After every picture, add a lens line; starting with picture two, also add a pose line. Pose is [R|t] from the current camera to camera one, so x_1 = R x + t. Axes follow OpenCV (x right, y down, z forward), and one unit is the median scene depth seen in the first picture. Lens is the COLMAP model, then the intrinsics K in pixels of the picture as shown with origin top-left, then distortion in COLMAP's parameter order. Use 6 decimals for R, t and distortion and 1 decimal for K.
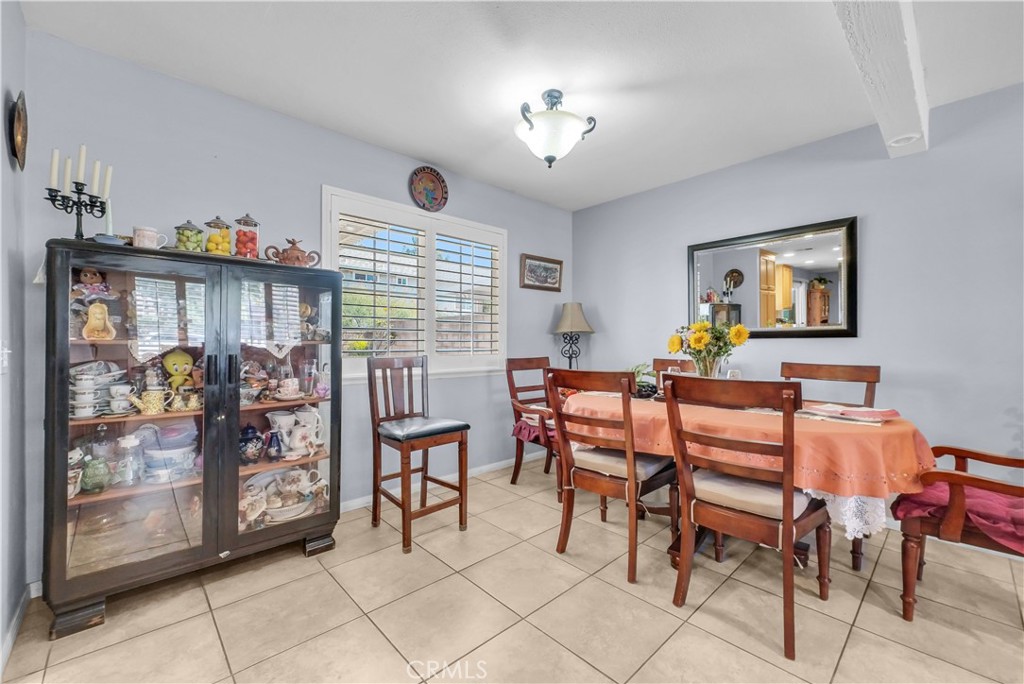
lens RADIAL K [[418.9, 0, 512.1], [0, 418.9, 342.3], [0, 0, 1]] dist [0.000623, 0.000128]
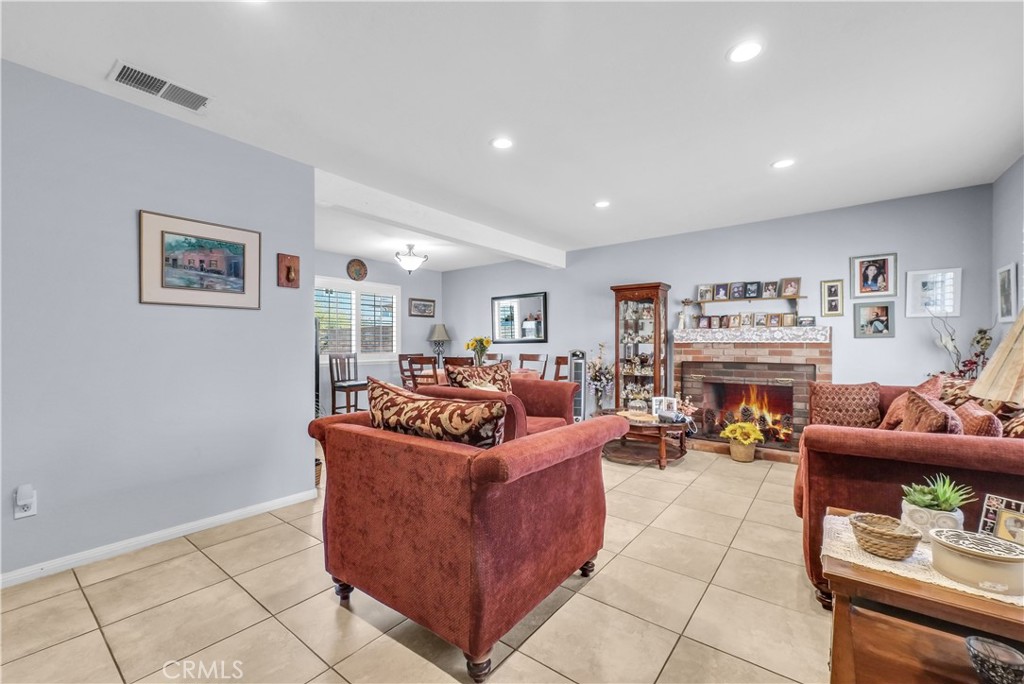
lens RADIAL K [[418.9, 0, 511.4], [0, 418.9, 339.6], [0, 0, 1]] dist [0.000623, 0.000128]
pose [[0.987398, -0.007058, 0.158097, 0.243950], [0.008530, 0.999926, -0.008636, -0.012056], [-0.158024, 0.009876, 0.987386, -1.261412]]
